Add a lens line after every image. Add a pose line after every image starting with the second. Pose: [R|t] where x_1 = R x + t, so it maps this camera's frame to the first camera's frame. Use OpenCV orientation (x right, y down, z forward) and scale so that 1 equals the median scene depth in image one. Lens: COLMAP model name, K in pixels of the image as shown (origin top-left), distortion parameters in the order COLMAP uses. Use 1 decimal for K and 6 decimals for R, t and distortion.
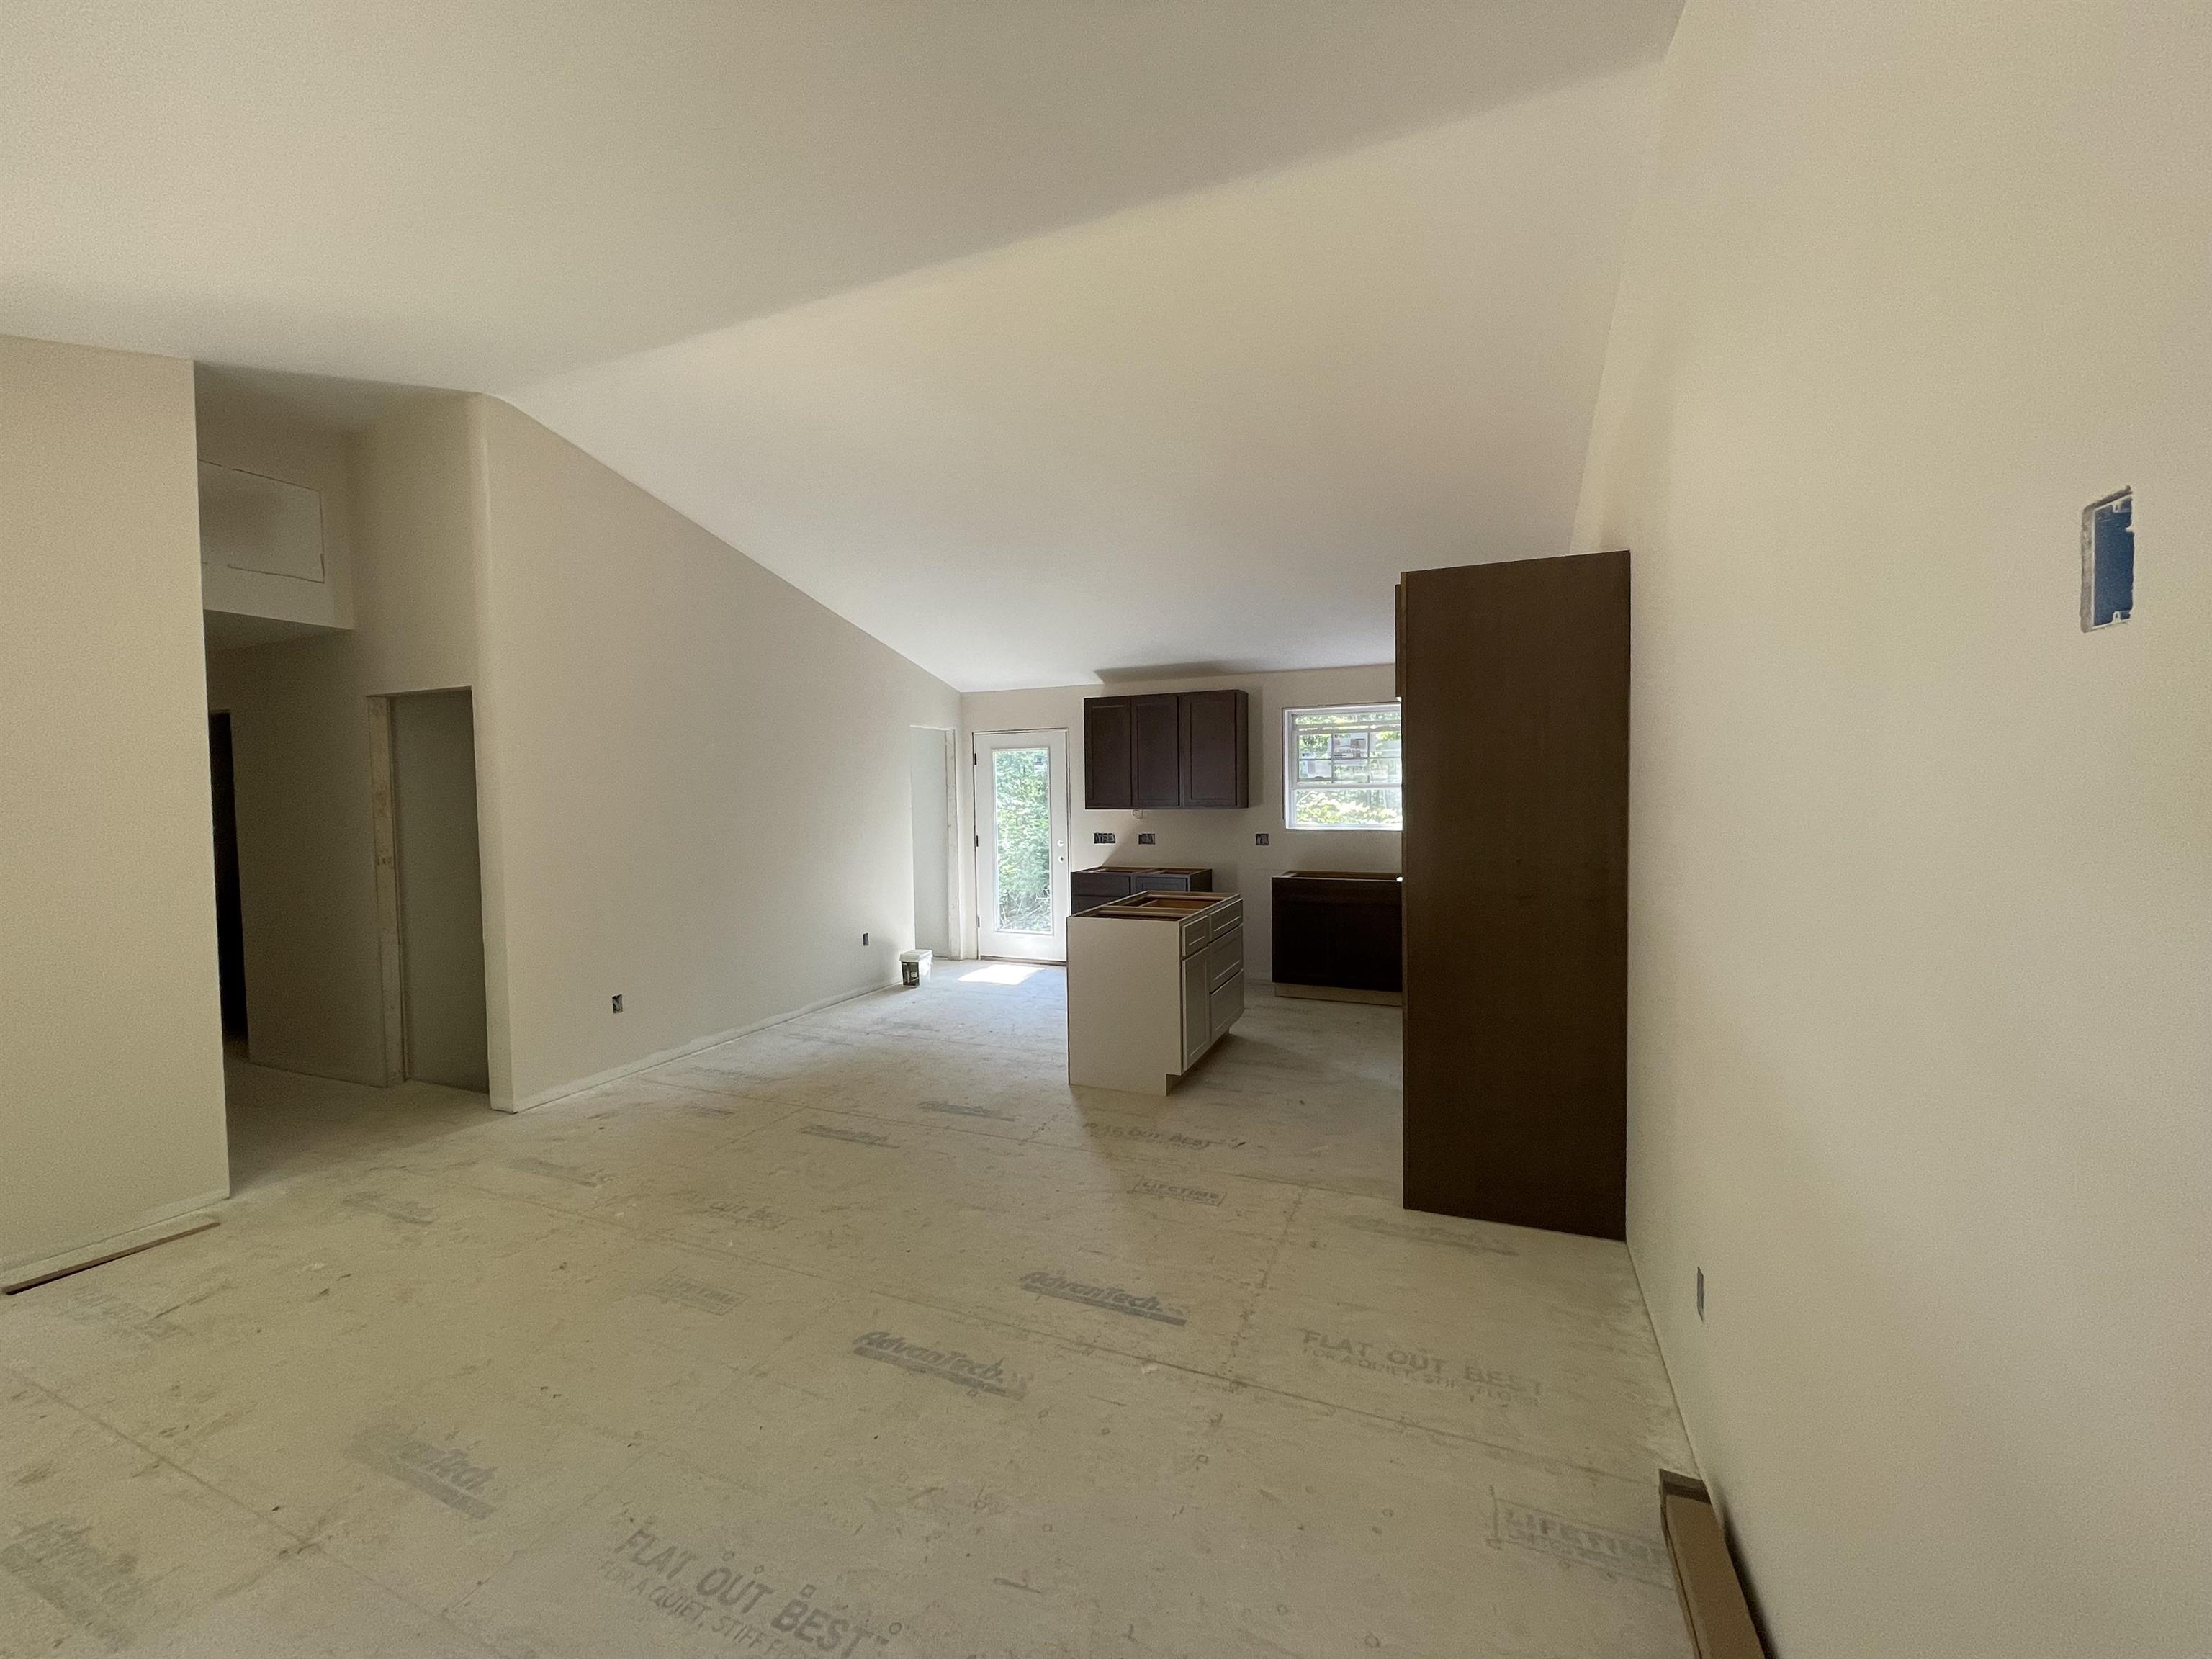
lens RADIAL K [[889.9, 0, 1102.4], [0, 889.9, 822.8], [0, 0, 1]] dist [-0.000179, -0.000706]
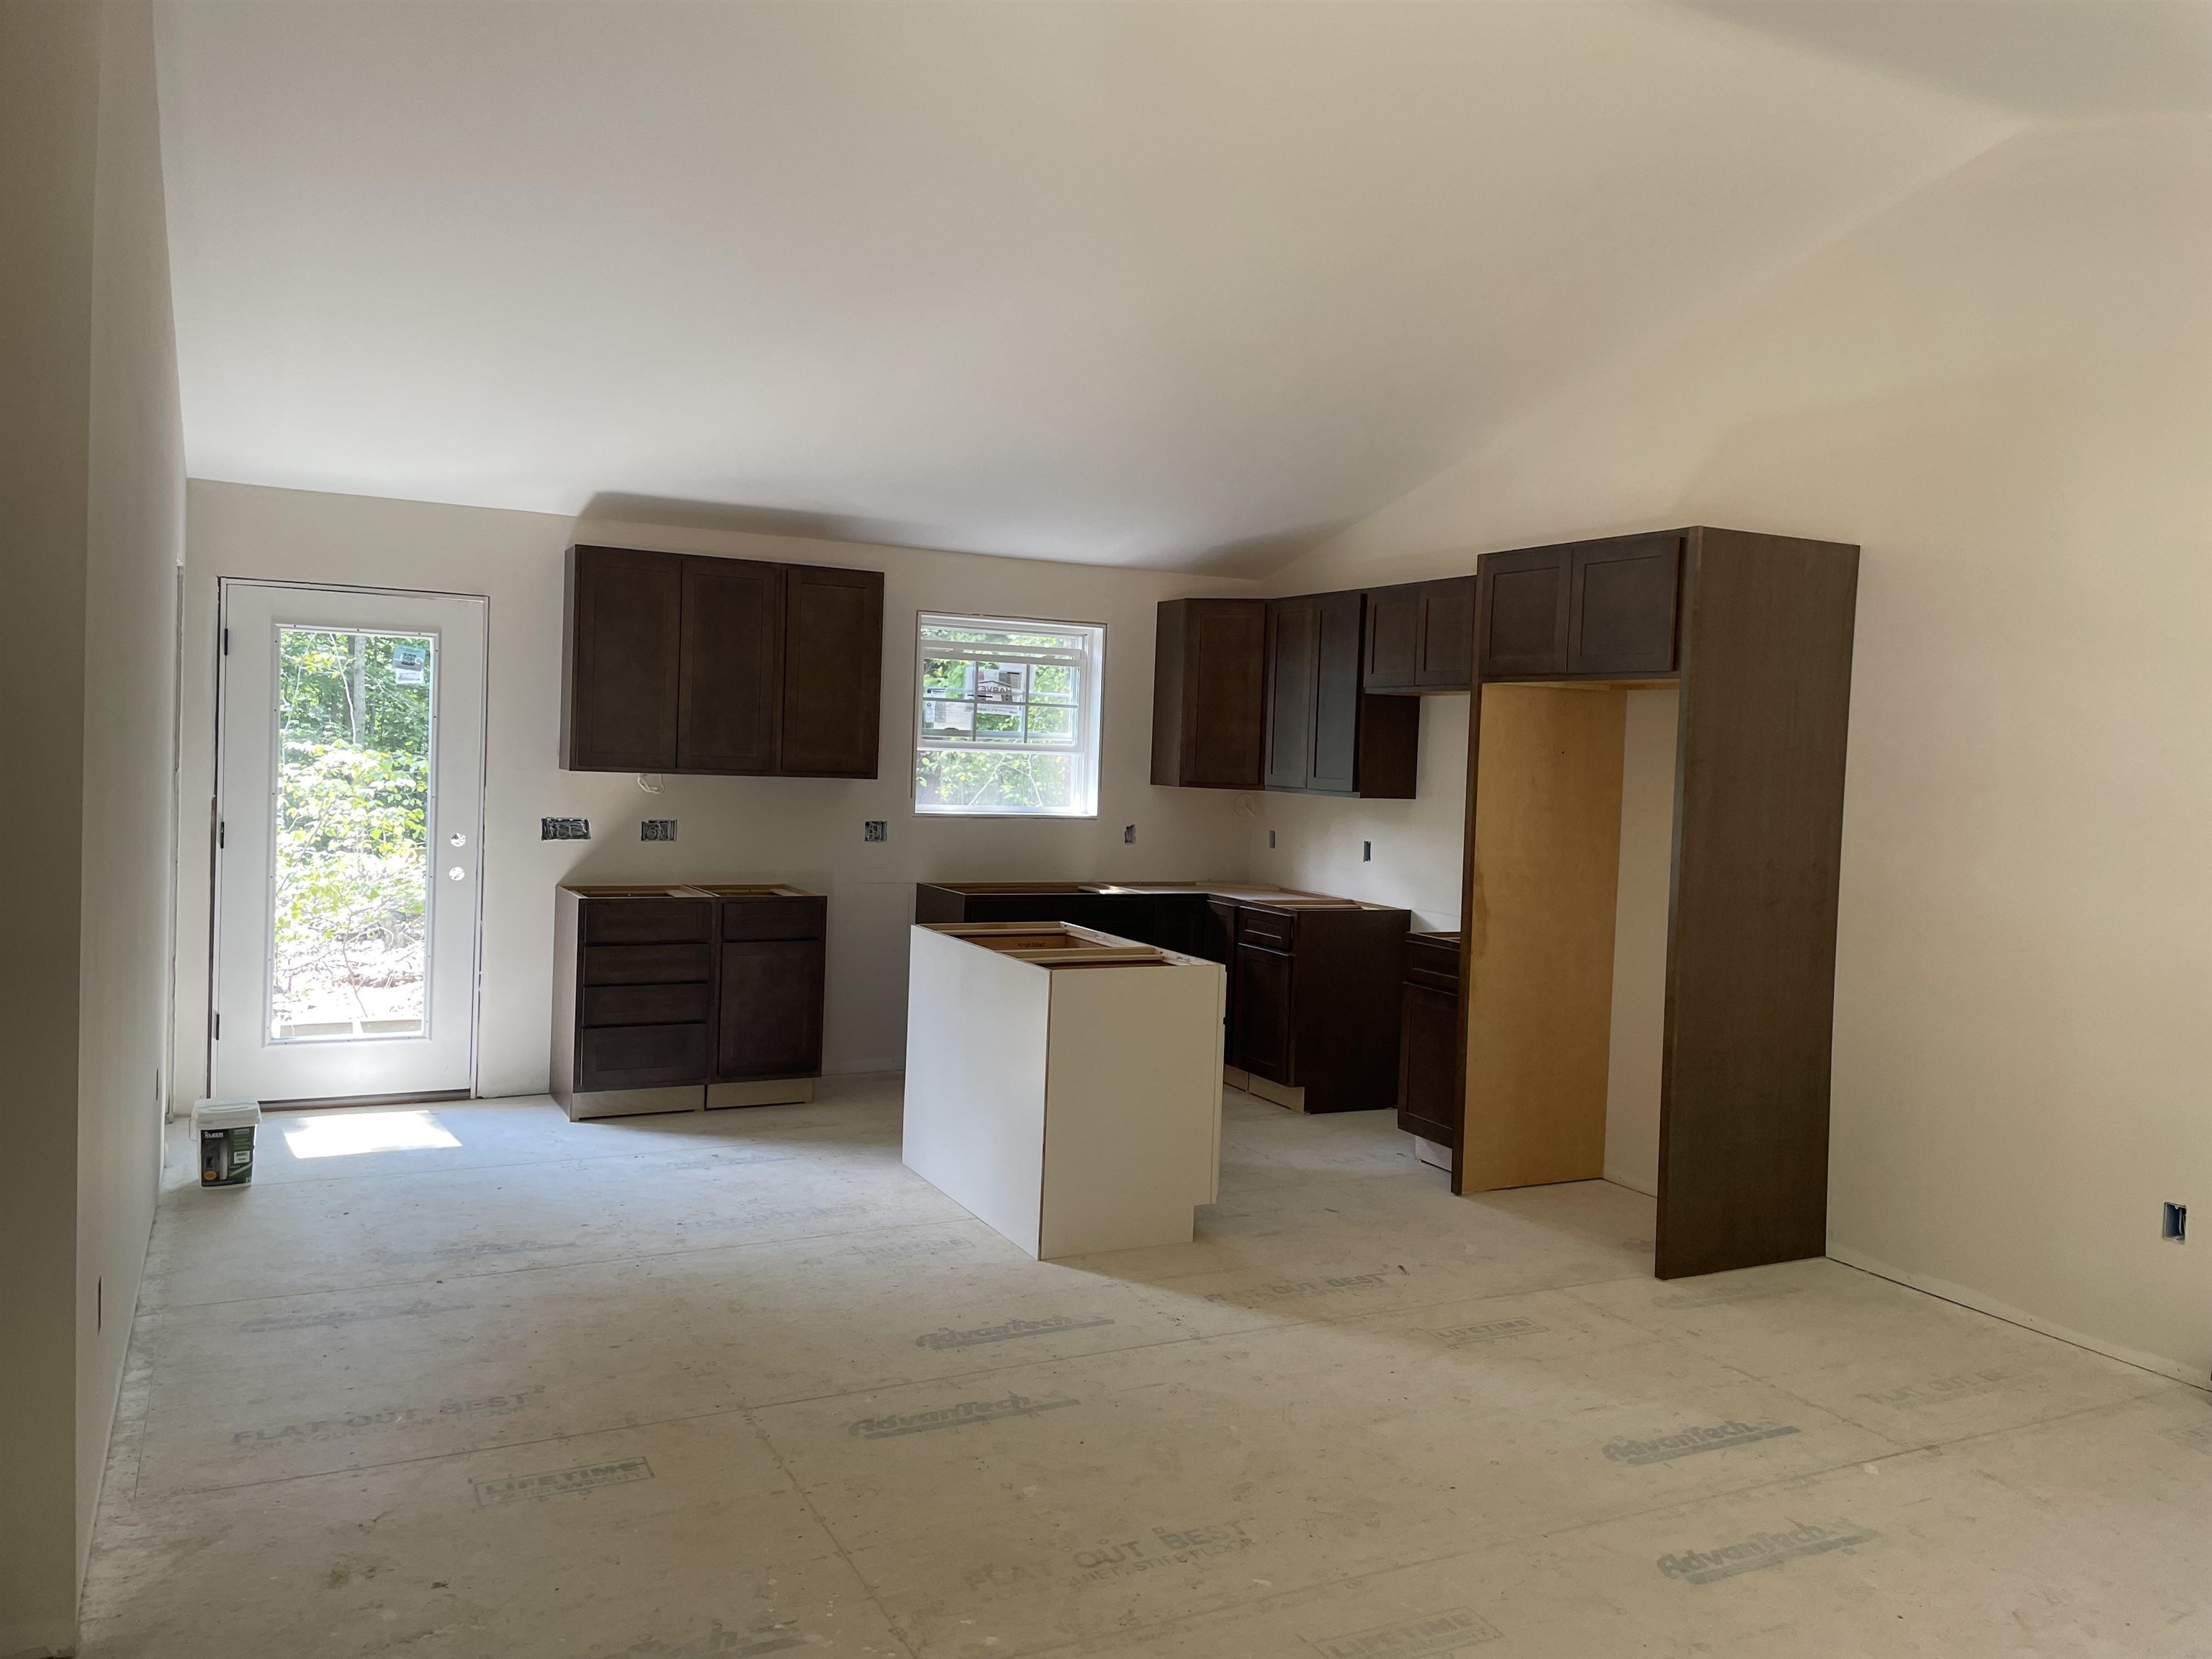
lens RADIAL K [[1661.6, 0, 1112.9], [0, 1661.6, 817.8], [0, 0, 1]] dist [0.082383, -0.085845]
pose [[0.641677, 0.004492, 0.766962, -0.868718], [-0.018227, 0.999790, 0.009394, -0.005298], [-0.766758, -0.020007, 0.641624, 0.279137]]
